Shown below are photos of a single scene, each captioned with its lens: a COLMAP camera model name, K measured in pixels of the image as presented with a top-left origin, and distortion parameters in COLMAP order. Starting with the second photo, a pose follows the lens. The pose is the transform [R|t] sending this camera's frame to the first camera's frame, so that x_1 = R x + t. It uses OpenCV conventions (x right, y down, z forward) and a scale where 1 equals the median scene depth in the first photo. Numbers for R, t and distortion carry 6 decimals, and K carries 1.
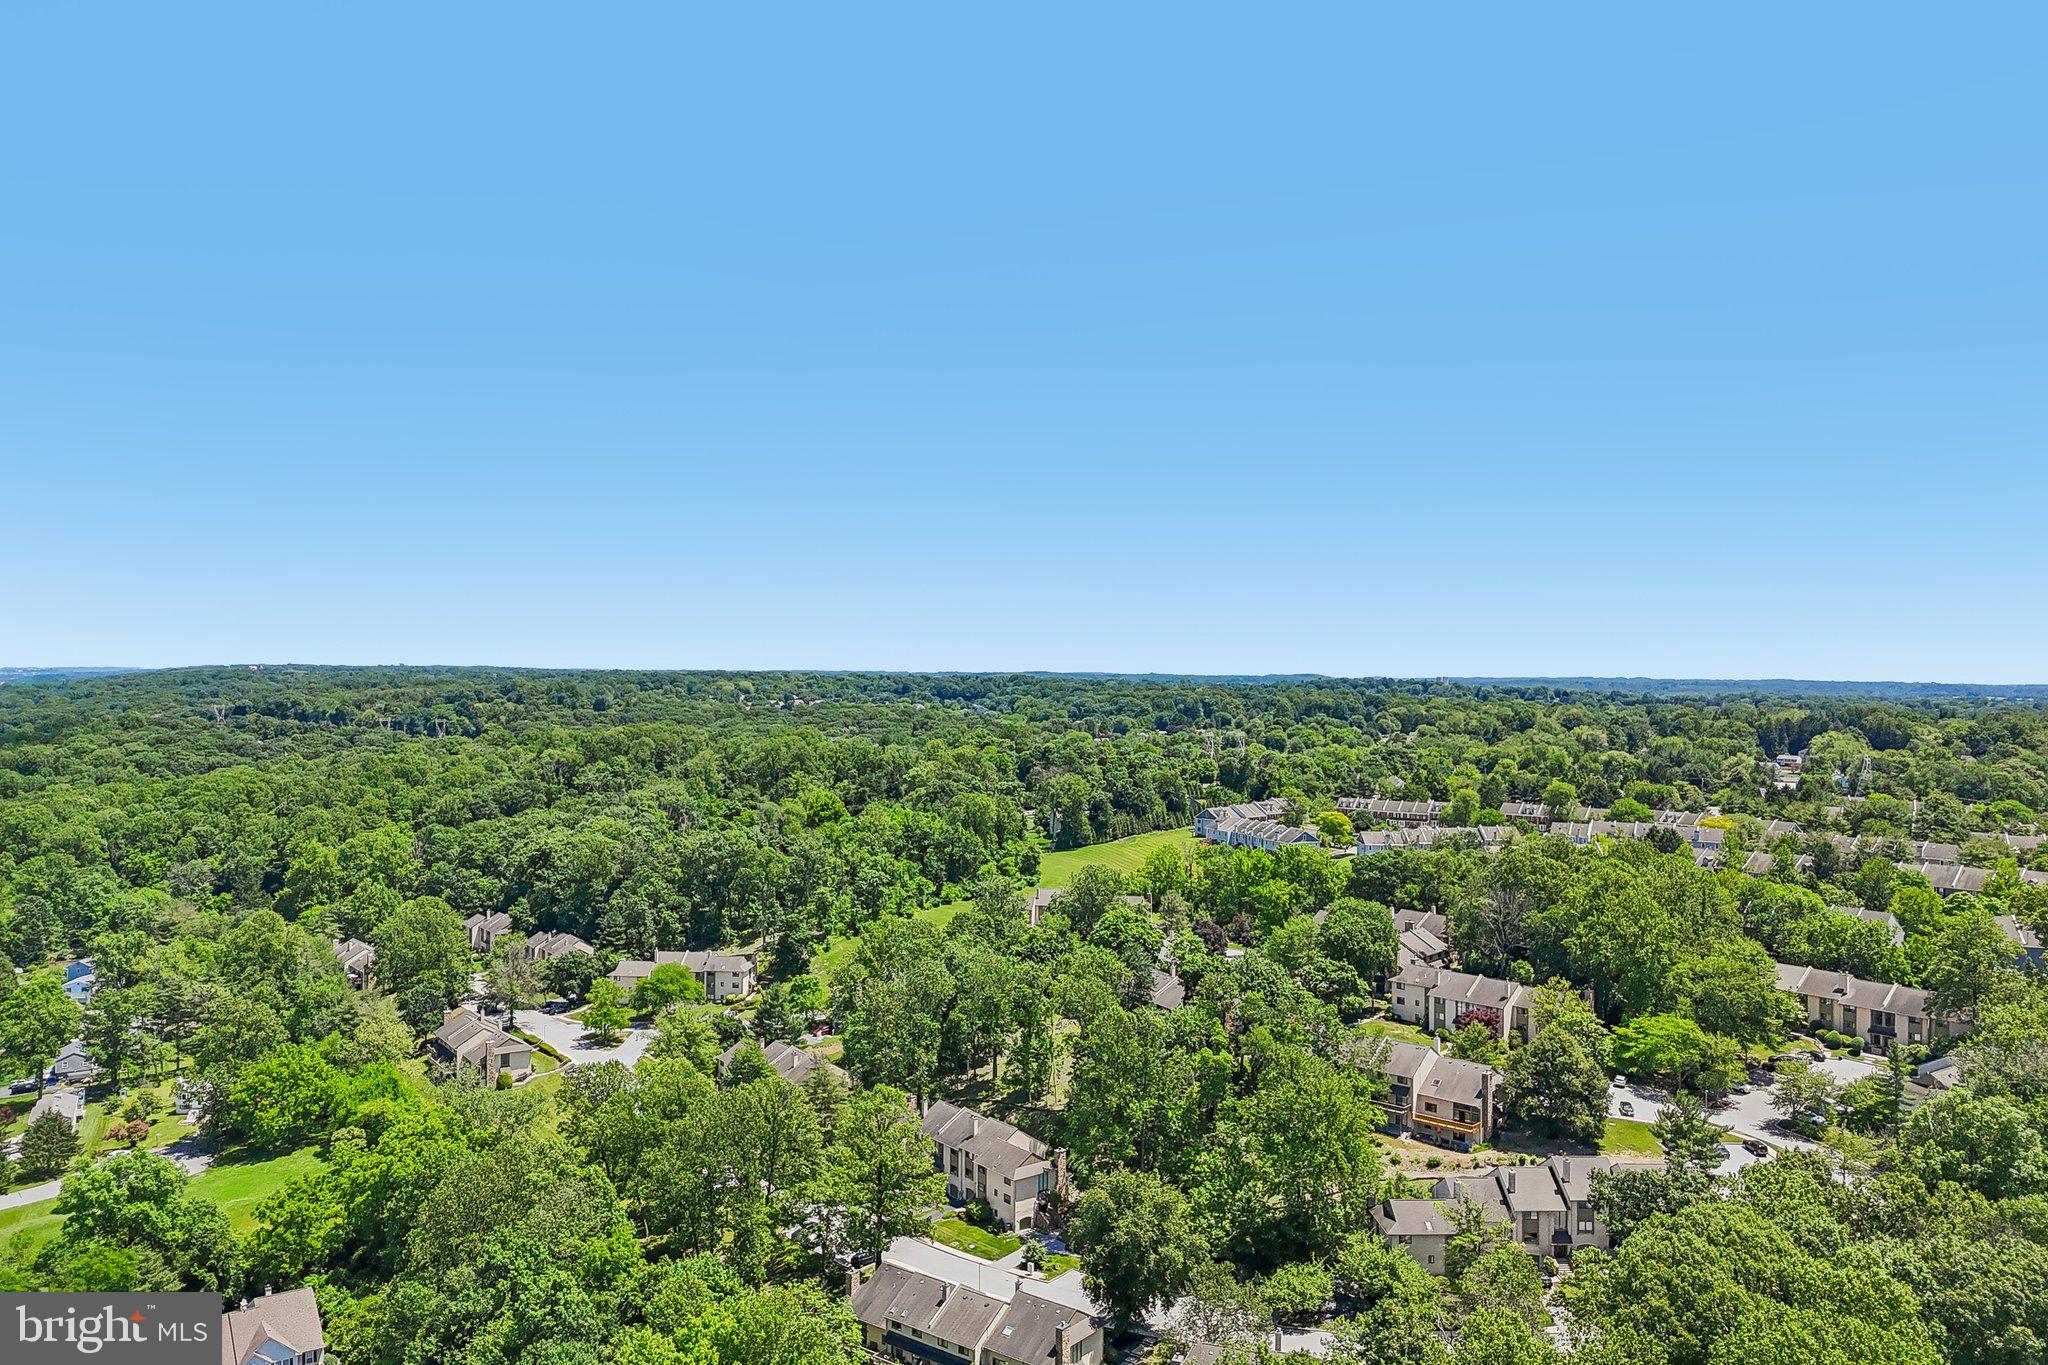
lens RADIAL K [[1494.9, 0, 1013.8], [0, 1494.9, 679.4], [0, 0, 1]] dist [0.064079, -0.055191]
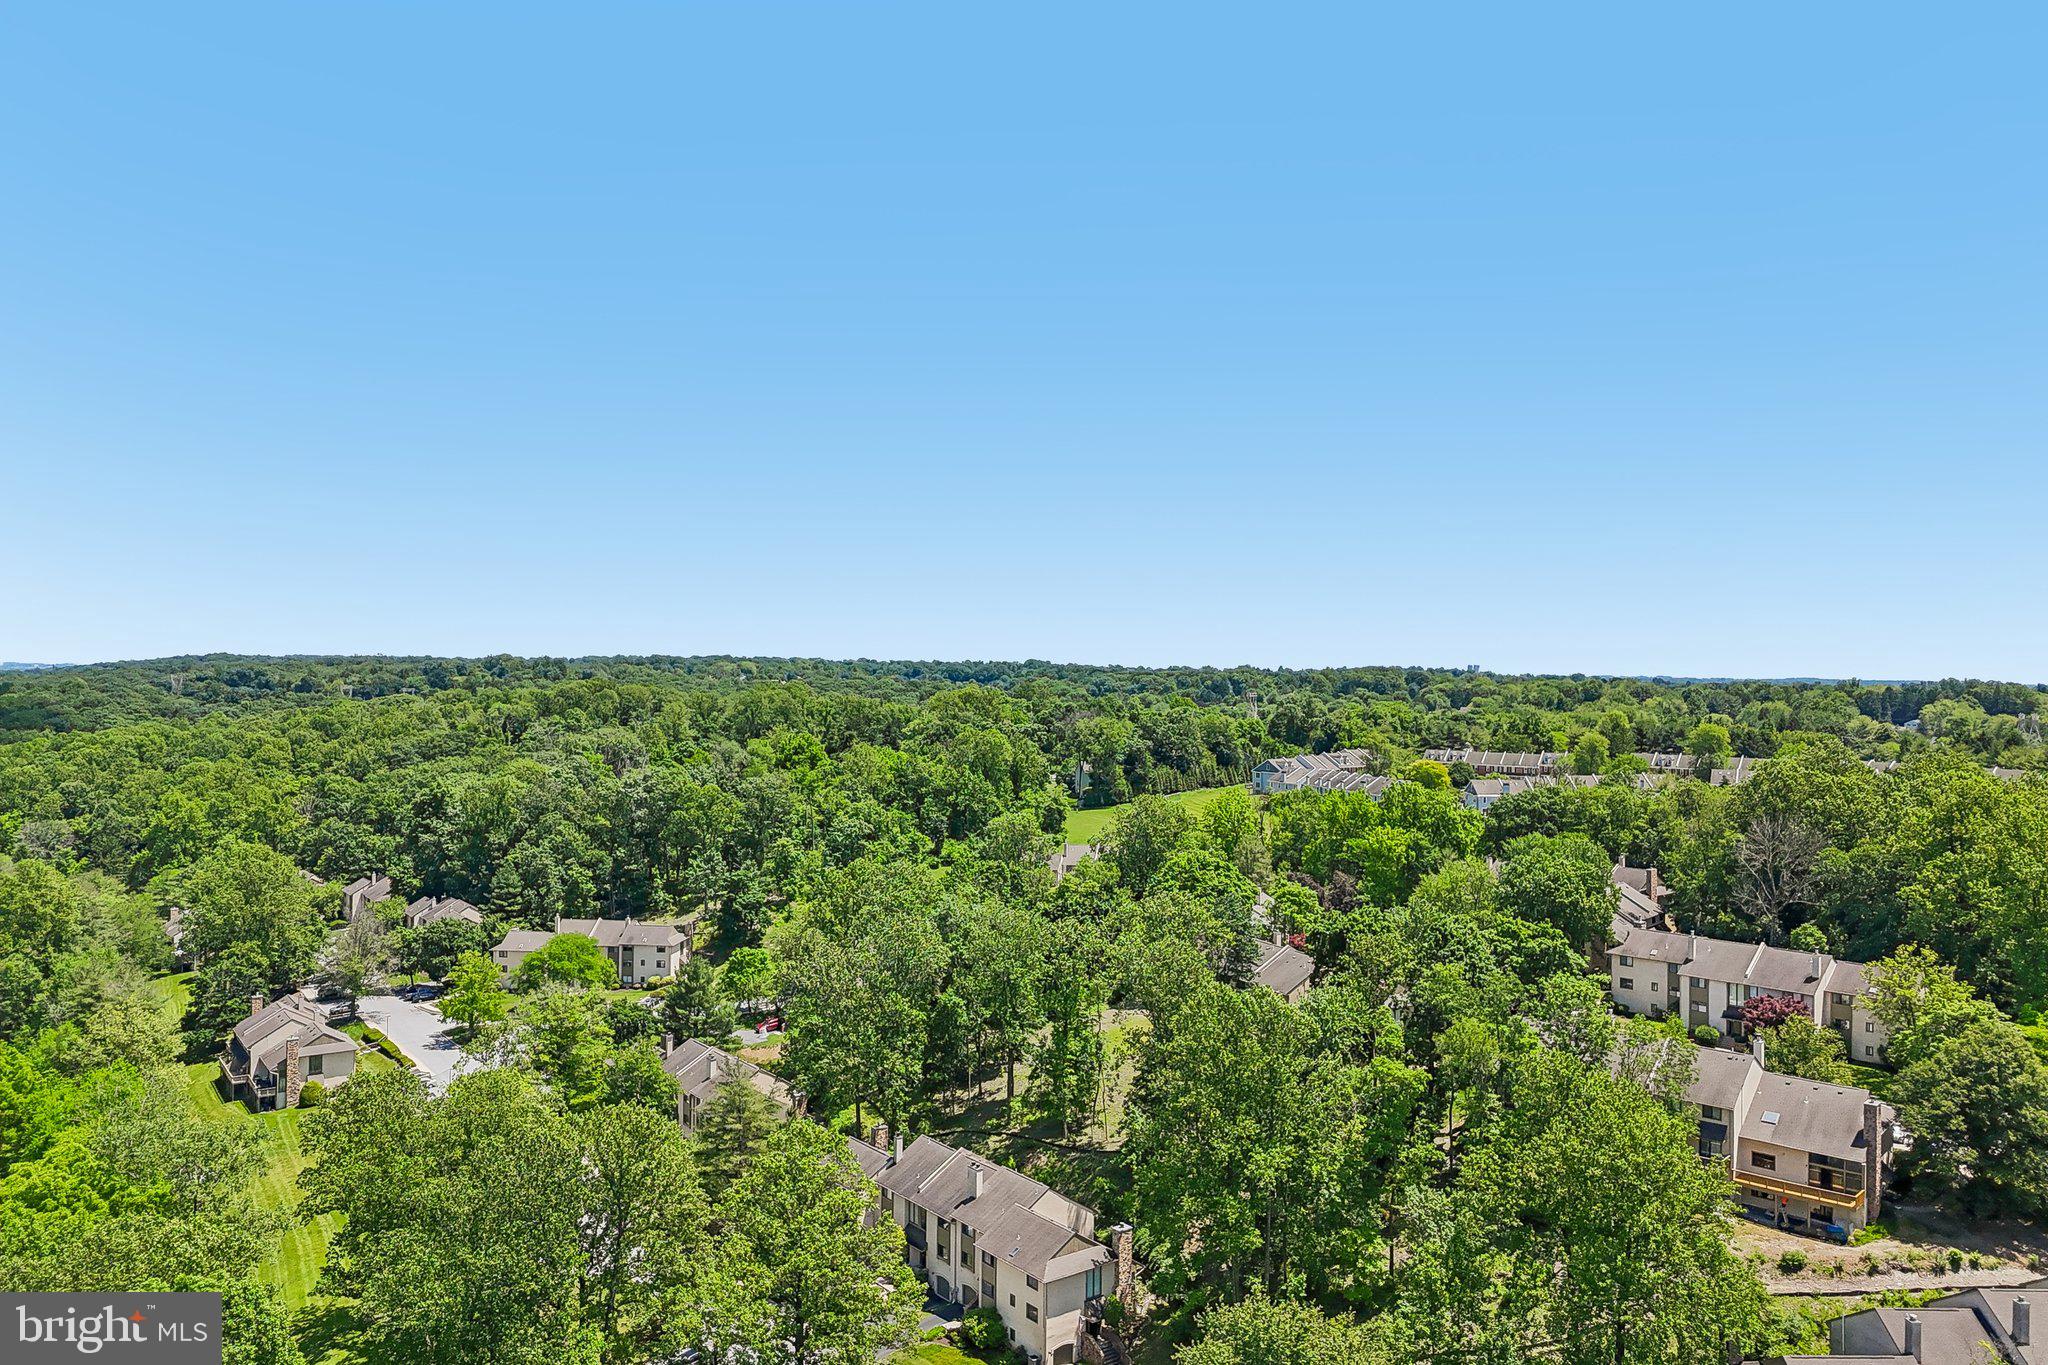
lens RADIAL K [[1494.9, 0, 1029.5], [0, 1494.9, 690.3], [0, 0, 1]] dist [0.064079, -0.055191]
pose [[0.999984, 0.005561, 0.001222, -0.004868], [-0.005571, 0.999954, 0.007851, 0.066143], [-0.001178, -0.007858, 0.999968, 0.276860]]
